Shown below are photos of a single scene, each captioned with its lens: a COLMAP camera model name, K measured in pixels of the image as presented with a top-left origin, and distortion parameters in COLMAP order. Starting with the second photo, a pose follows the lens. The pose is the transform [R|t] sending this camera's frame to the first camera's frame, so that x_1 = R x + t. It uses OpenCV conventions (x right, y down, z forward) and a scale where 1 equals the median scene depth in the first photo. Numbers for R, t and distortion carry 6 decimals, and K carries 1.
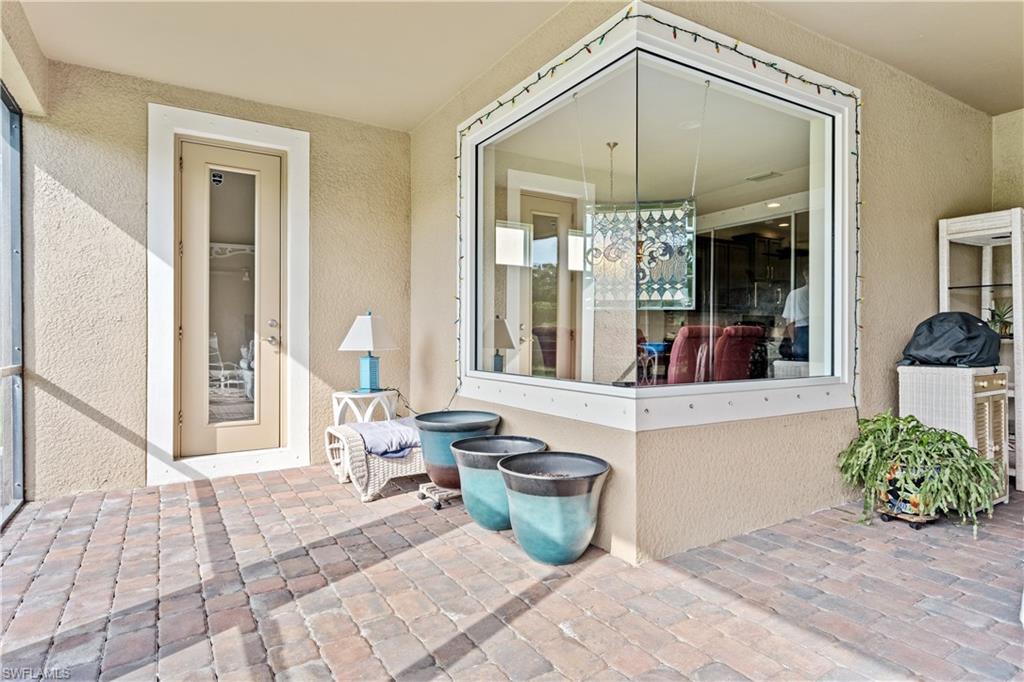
lens RADIAL K [[557.8, 0, 511.7], [0, 557.8, 340.4], [0, 0, 1]] dist [0.018885, -0.001169]
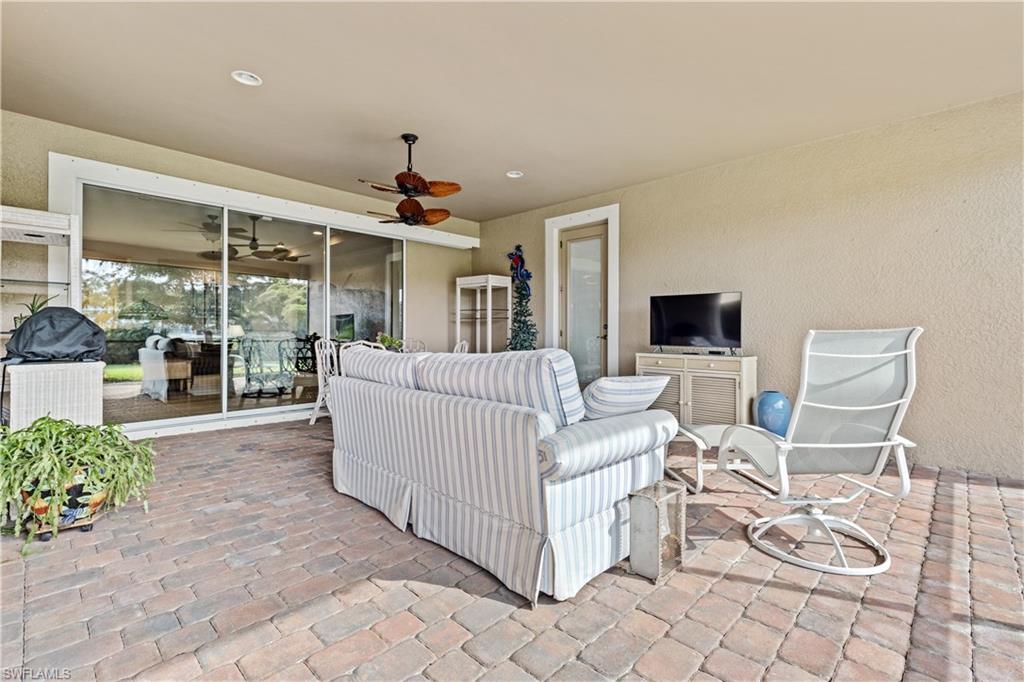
lens RADIAL K [[464.9, 0, 509.6], [0, 464.9, 335.6], [0, 0, 1]] dist [0.017421, 0.000998]
pose [[-0.253073, -0.005406, 0.967432, -0.199957], [-0.003445, 0.999983, 0.004686, -0.006023], [-0.967441, -0.002147, -0.253087, 0.400490]]
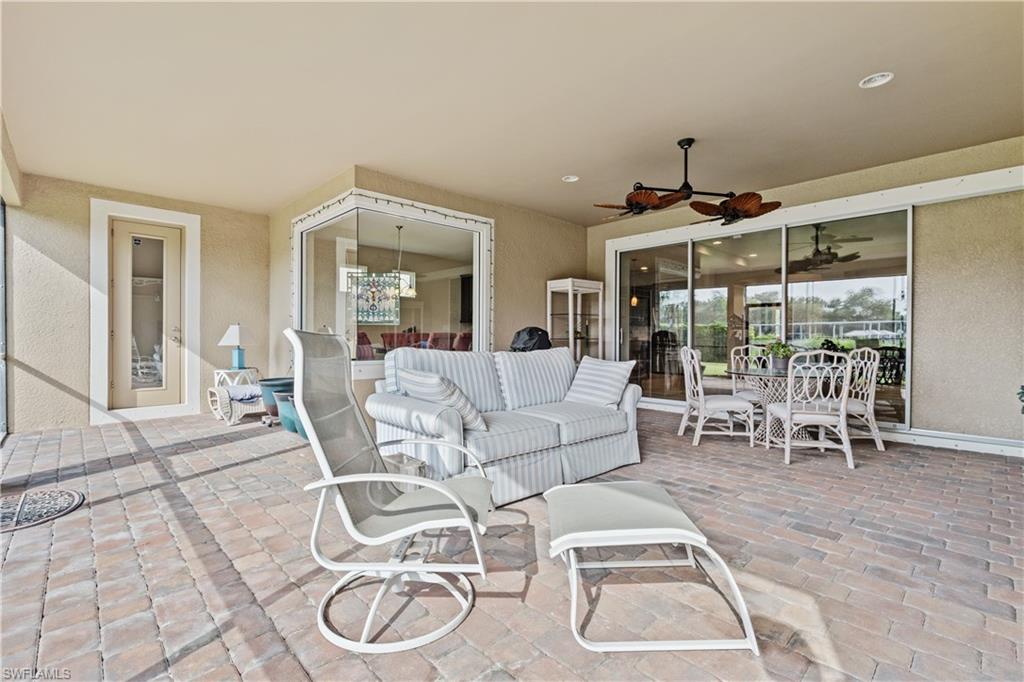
lens RADIAL K [[464.9, 0, 509.6], [0, 464.9, 343.6], [0, 0, 1]] dist [0.017421, 0.000998]
pose [[0.981218, 0.001215, 0.192898, 0.322061], [-0.001896, 0.999993, 0.003343, 0.006599], [-0.192892, -0.003646, 0.981213, -0.647870]]
